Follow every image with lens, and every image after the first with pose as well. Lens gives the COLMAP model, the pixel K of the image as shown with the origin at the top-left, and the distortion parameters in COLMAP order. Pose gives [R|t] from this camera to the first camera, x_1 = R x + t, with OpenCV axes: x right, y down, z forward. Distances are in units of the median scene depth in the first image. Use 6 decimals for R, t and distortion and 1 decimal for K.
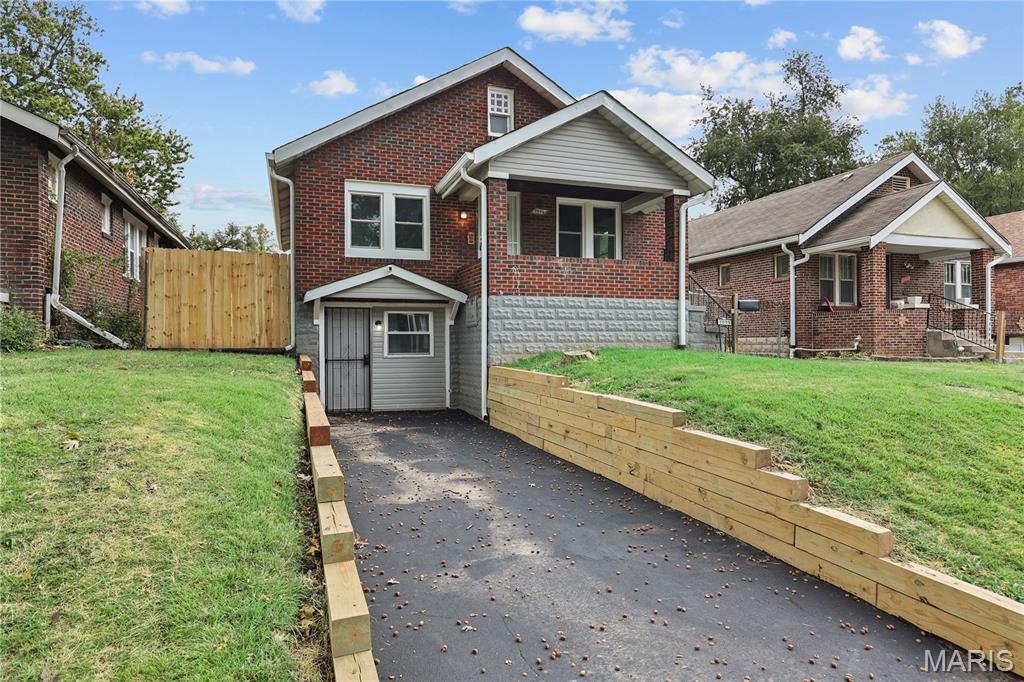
lens RADIAL K [[598.1, 0, 511.7], [0, 598.1, 345.4], [0, 0, 1]] dist [-0.013634, 0.003920]
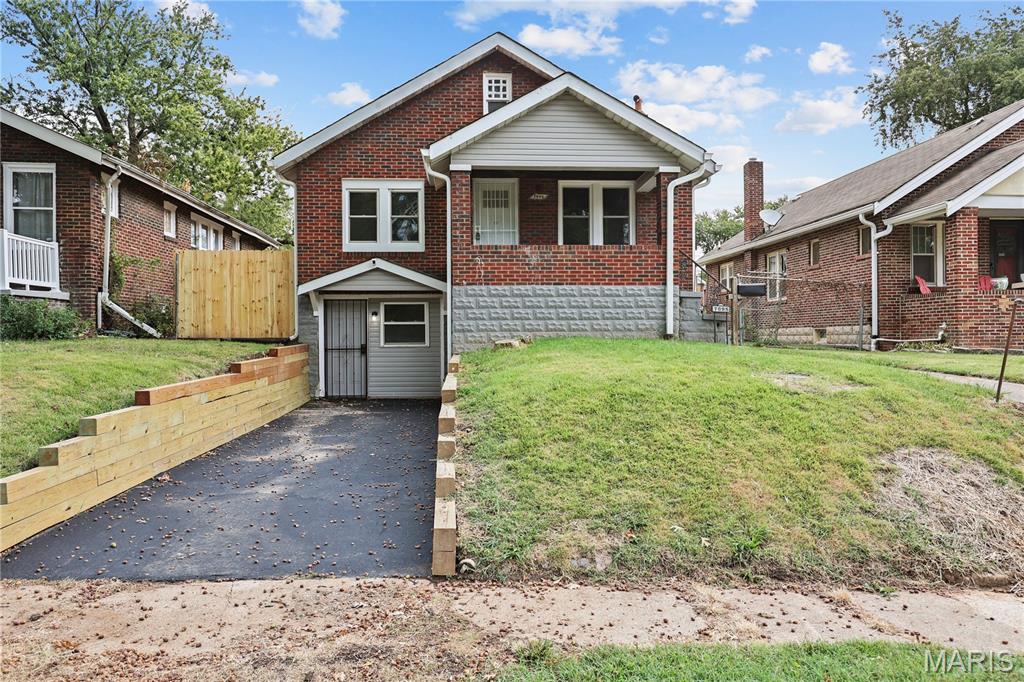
lens RADIAL K [[698.2, 0, 512.2], [0, 698.2, 339.9], [0, 0, 1]] dist [0.012270, -0.005343]
pose [[0.961694, -0.000656, -0.274123, 0.343844], [0.000673, 1.000000, -0.000032, 0.008153], [0.274123, -0.000153, 0.961695, -0.108364]]
